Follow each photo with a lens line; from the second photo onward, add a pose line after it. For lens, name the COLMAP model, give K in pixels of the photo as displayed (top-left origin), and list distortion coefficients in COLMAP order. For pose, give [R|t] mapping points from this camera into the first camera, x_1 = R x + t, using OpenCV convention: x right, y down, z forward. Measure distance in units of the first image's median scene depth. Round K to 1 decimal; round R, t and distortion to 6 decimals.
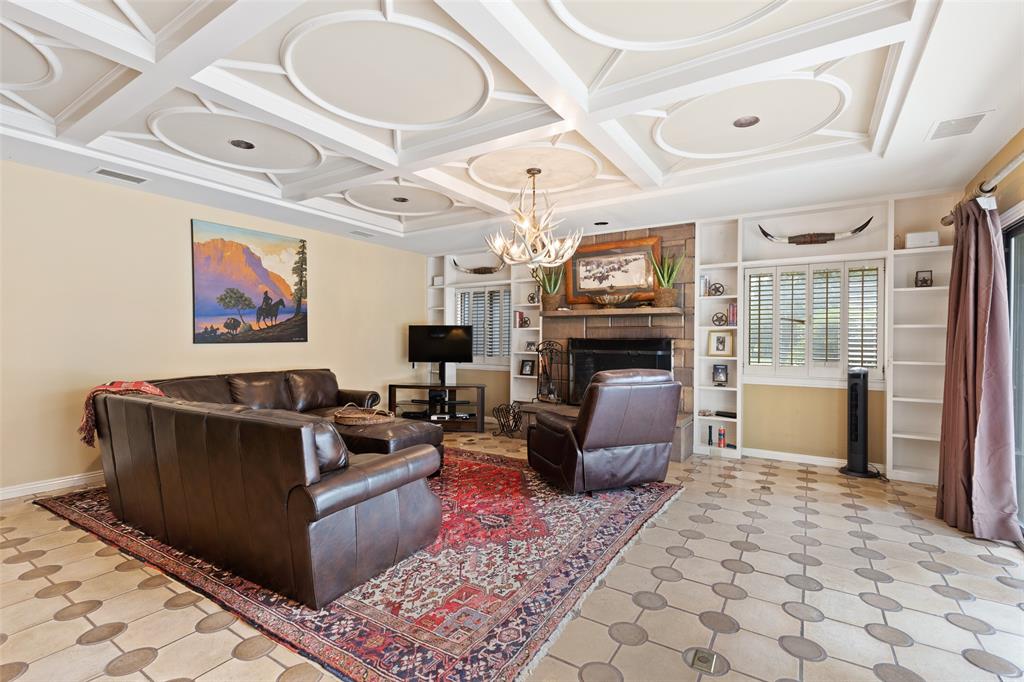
lens RADIAL K [[464.0, 0, 512.0], [0, 464.0, 341.0], [0, 0, 1]] dist [0.014535, -0.000353]
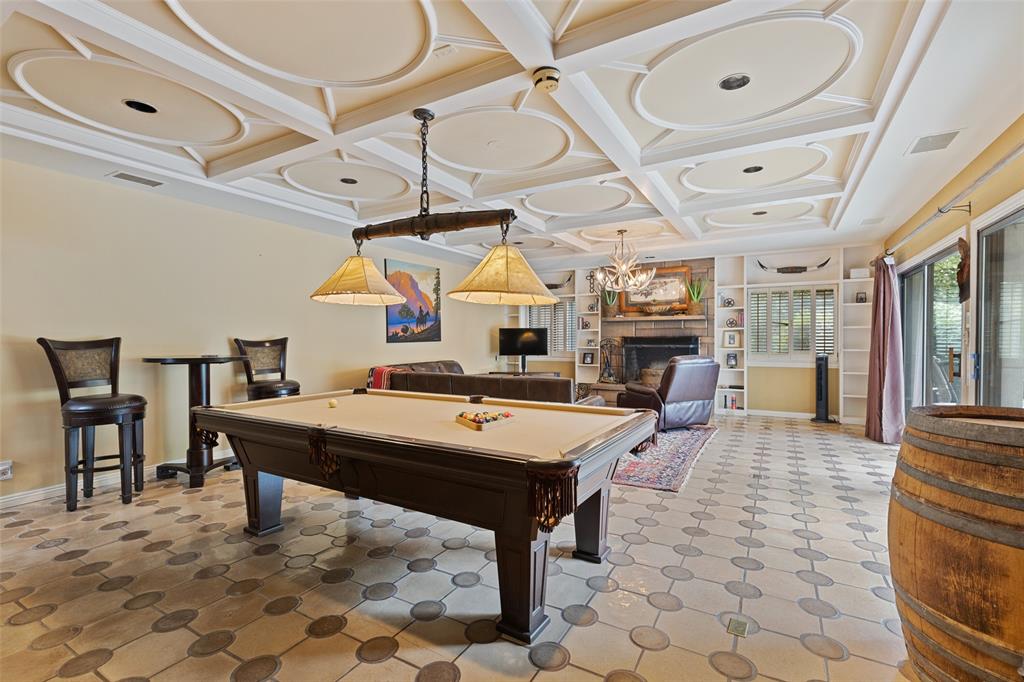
lens RADIAL K [[464.0, 0, 512.0], [0, 464.0, 341.0], [0, 0, 1]] dist [0.014535, -0.000353]
pose [[0.998654, -0.010401, 0.050820, -0.323301], [0.010167, 0.999937, 0.004857, -0.003646], [-0.050867, -0.004334, 0.998696, -0.437387]]
